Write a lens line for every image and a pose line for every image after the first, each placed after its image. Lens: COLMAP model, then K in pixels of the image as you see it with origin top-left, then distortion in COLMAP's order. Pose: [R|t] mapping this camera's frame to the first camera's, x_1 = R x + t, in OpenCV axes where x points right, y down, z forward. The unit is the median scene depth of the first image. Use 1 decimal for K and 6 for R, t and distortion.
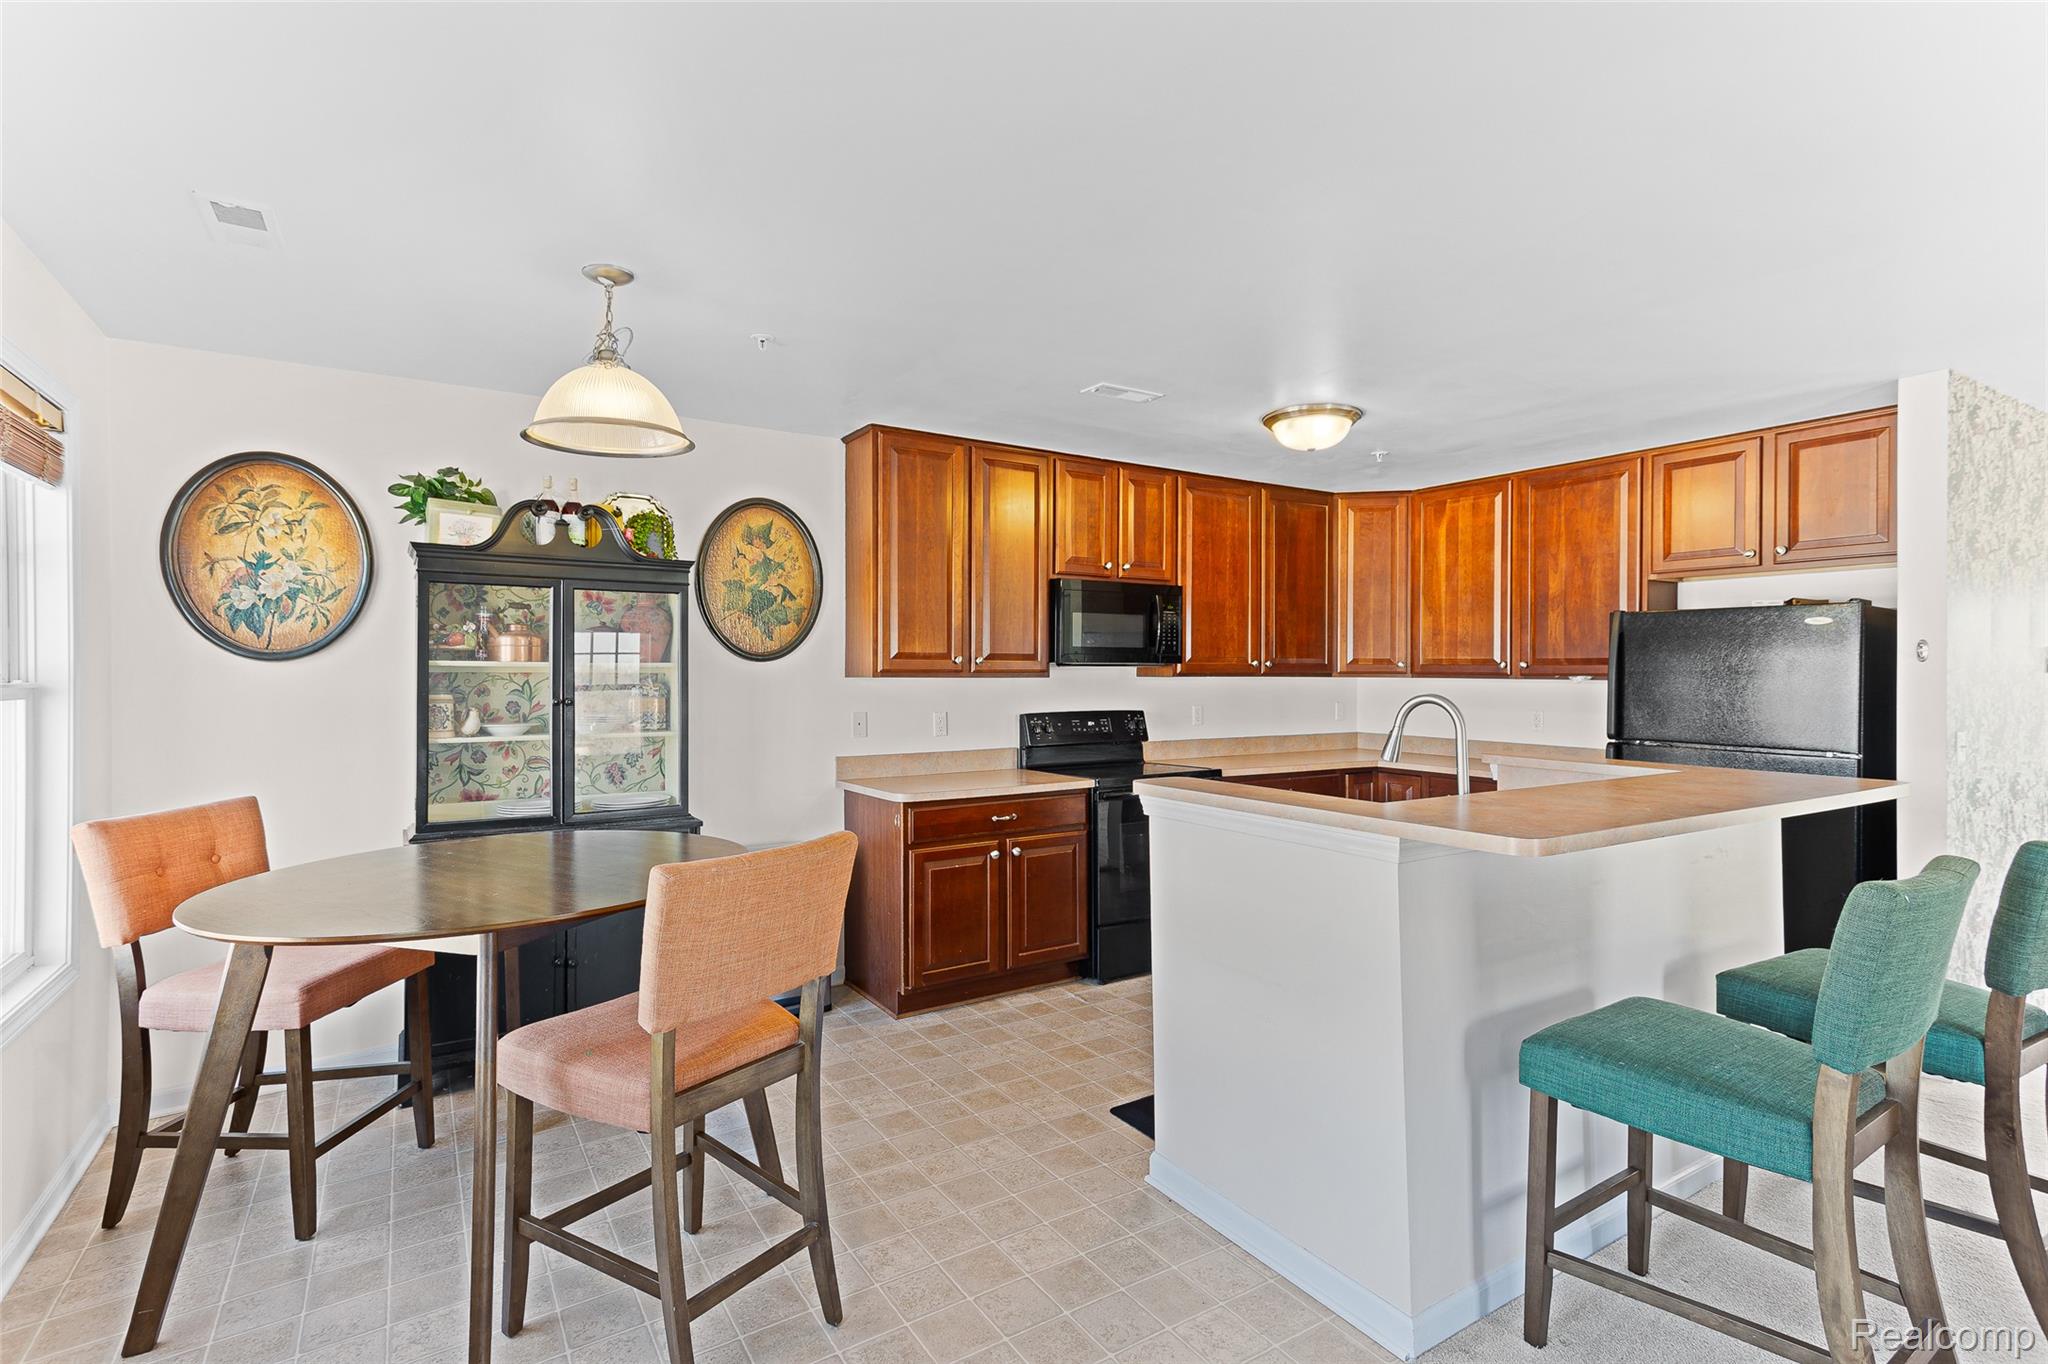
lens RADIAL K [[999.0, 0, 1022.6], [0, 999.0, 672.8], [0, 0, 1]] dist [0.027978, 0.001171]
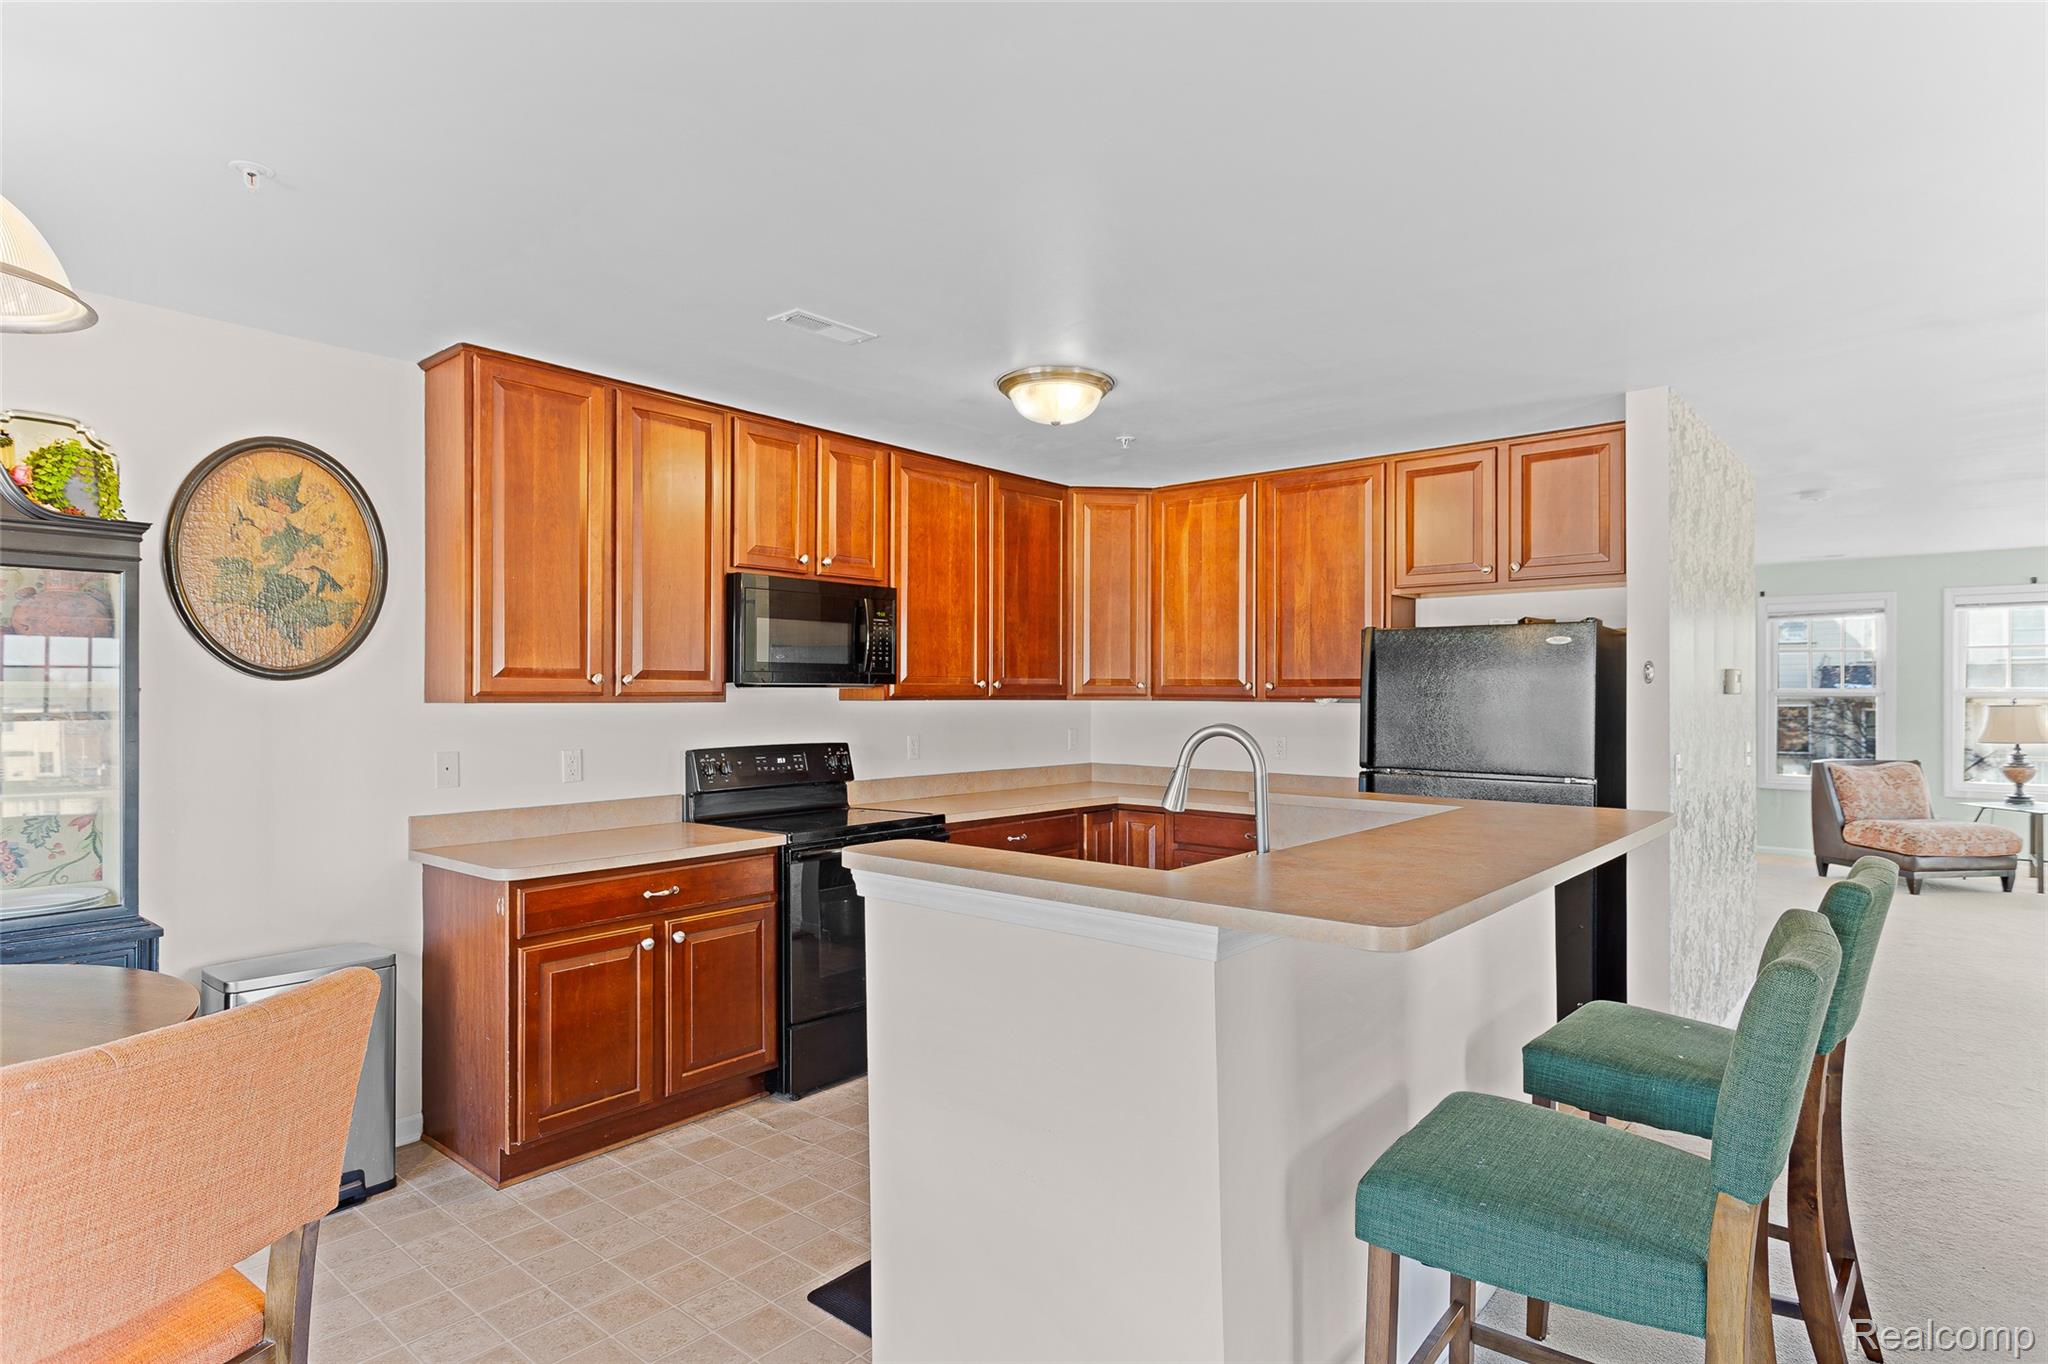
lens RADIAL K [[1078.6, 0, 1009.4], [0, 1078.6, 688.6], [0, 0, 1]] dist [0.010027, -0.000273]
pose [[0.961599, 0.000522, 0.274457, 0.010136], [0.000790, 0.999989, -0.004669, -0.001796], [-0.274456, 0.004706, 0.961588, 0.167649]]
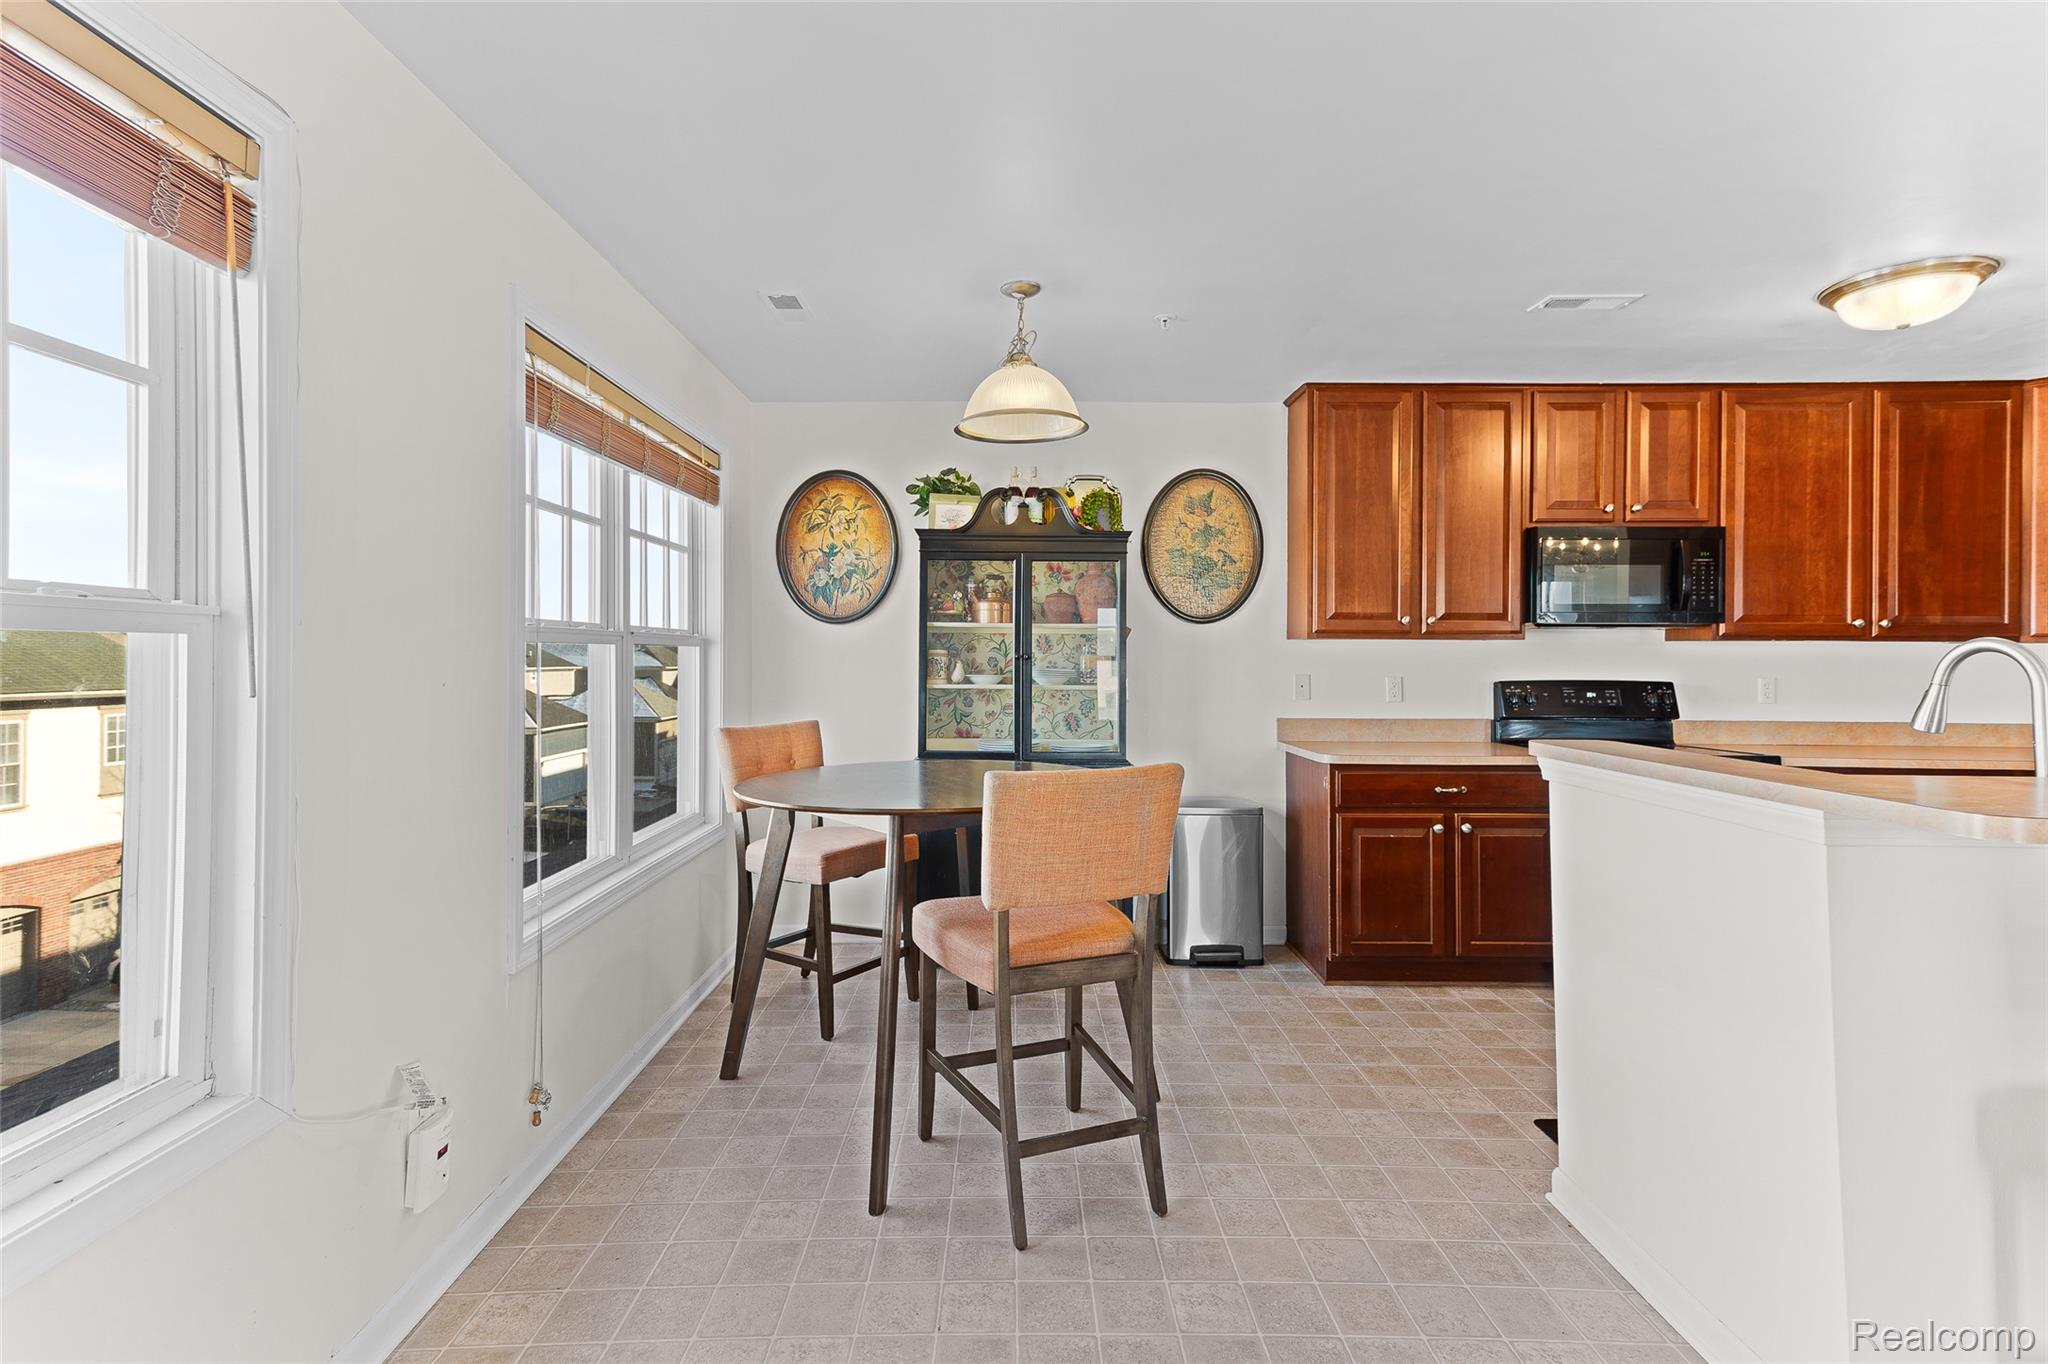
lens RADIAL K [[1015.7, 0, 1016.1], [0, 1015.7, 657.0], [0, 0, 1]] dist [0.029609, 0.001468]
pose [[0.837353, 0.002459, -0.546658, 0.165191], [-0.005459, 0.999978, -0.003863, 0.029634], [0.546636, 0.006219, 0.837347, -0.004577]]
